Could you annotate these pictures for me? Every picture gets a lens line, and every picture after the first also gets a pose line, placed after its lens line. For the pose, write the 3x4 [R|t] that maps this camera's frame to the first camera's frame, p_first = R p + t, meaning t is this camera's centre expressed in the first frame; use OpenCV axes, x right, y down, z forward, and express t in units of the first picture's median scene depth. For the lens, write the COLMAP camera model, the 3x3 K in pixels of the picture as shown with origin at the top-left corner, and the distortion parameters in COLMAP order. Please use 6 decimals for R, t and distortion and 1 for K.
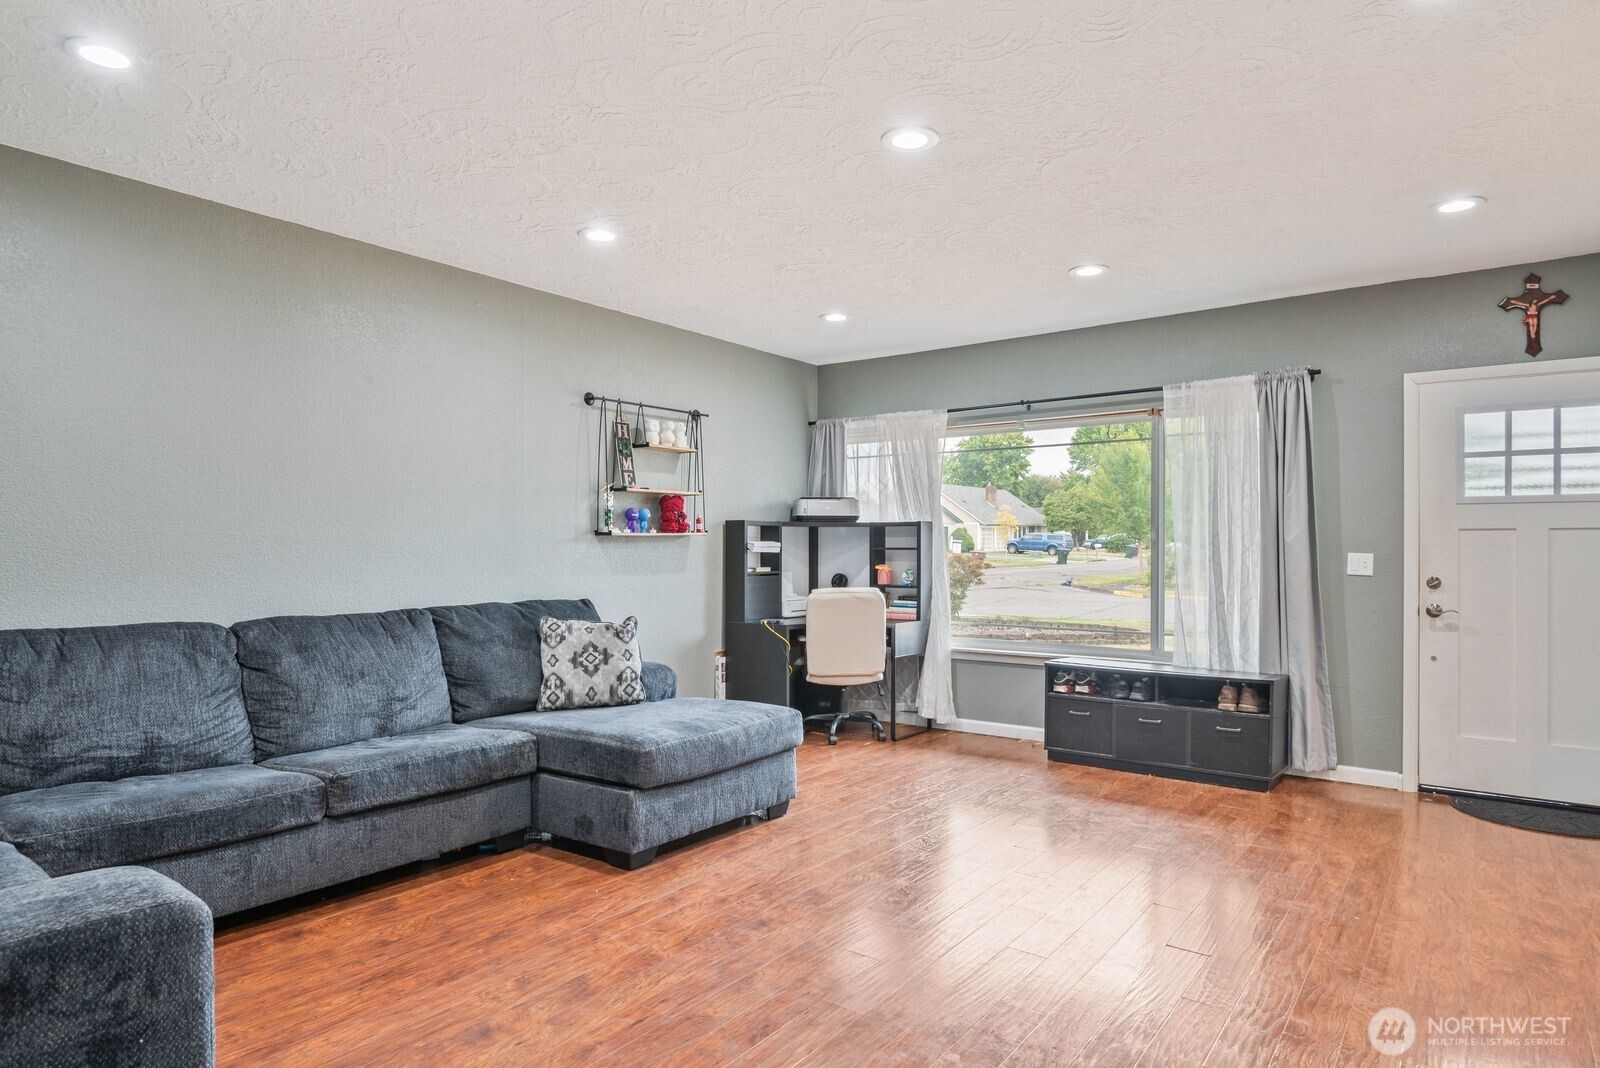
lens RADIAL K [[900.5, 0, 797.8], [0, 900.5, 526.9], [0, 0, 1]] dist [-0.001626, -0.001413]
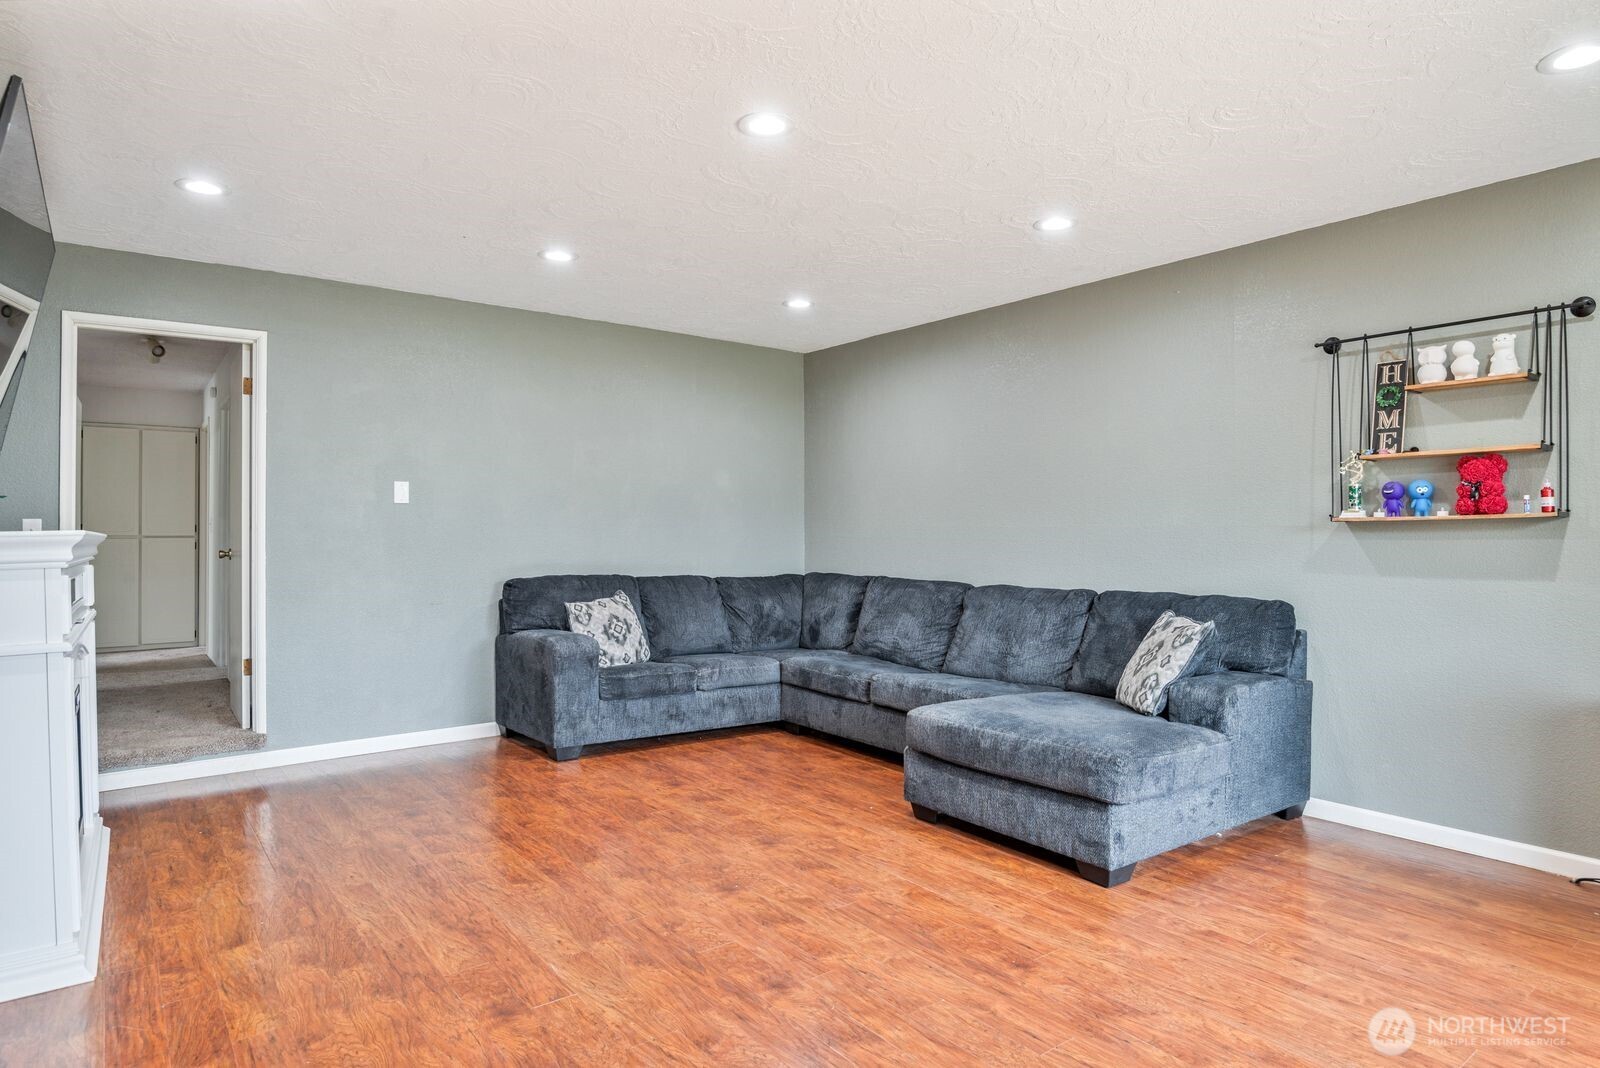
lens RADIAL K [[900.5, 0, 797.8], [0, 900.5, 526.9], [0, 0, 1]] dist [-0.001626, -0.001413]
pose [[-0.249335, -0.007994, -0.968384, 1.044605], [0.018746, 0.999739, -0.013079, 0.025434], [0.968236, -0.021415, -0.249120, 1.241151]]
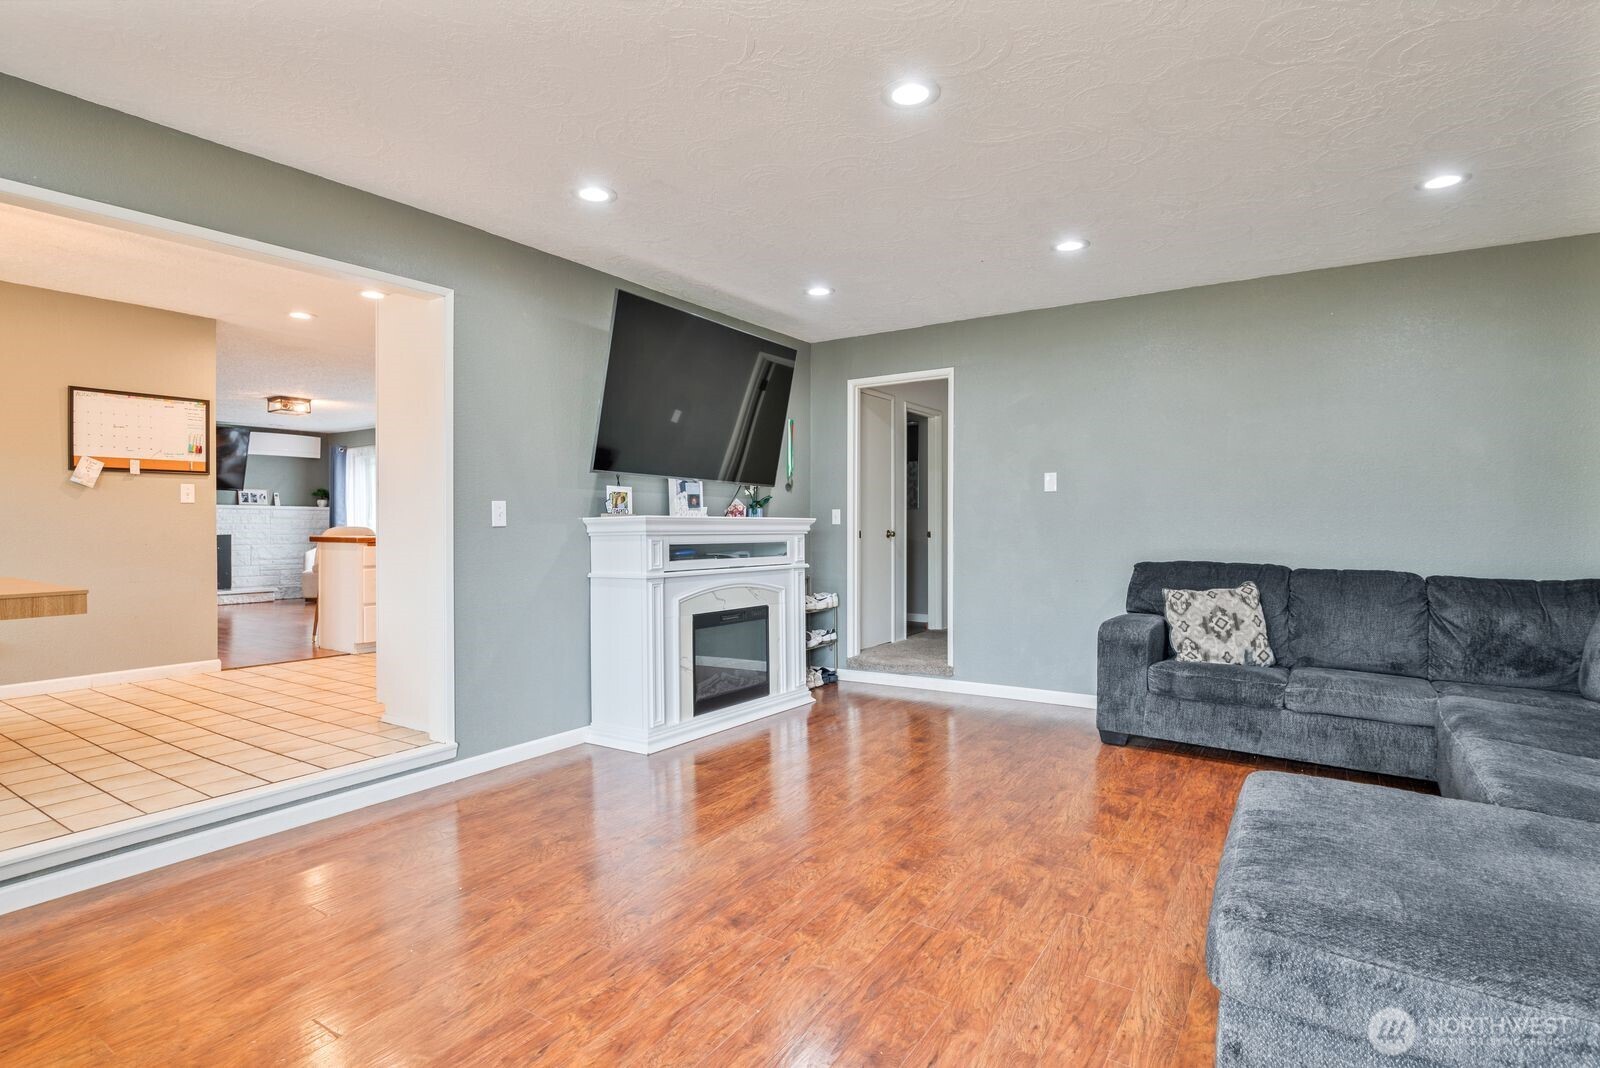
lens RADIAL K [[817.8, 0, 800.0], [0, 817.8, 534.0], [0, 0, 1]] dist [-0.012297, -0.000523]
pose [[-0.996953, 0.001613, -0.077983, 0.298119], [0.002016, 0.999985, -0.005093, 0.044071], [0.077973, -0.005234, -0.996942, 1.802311]]
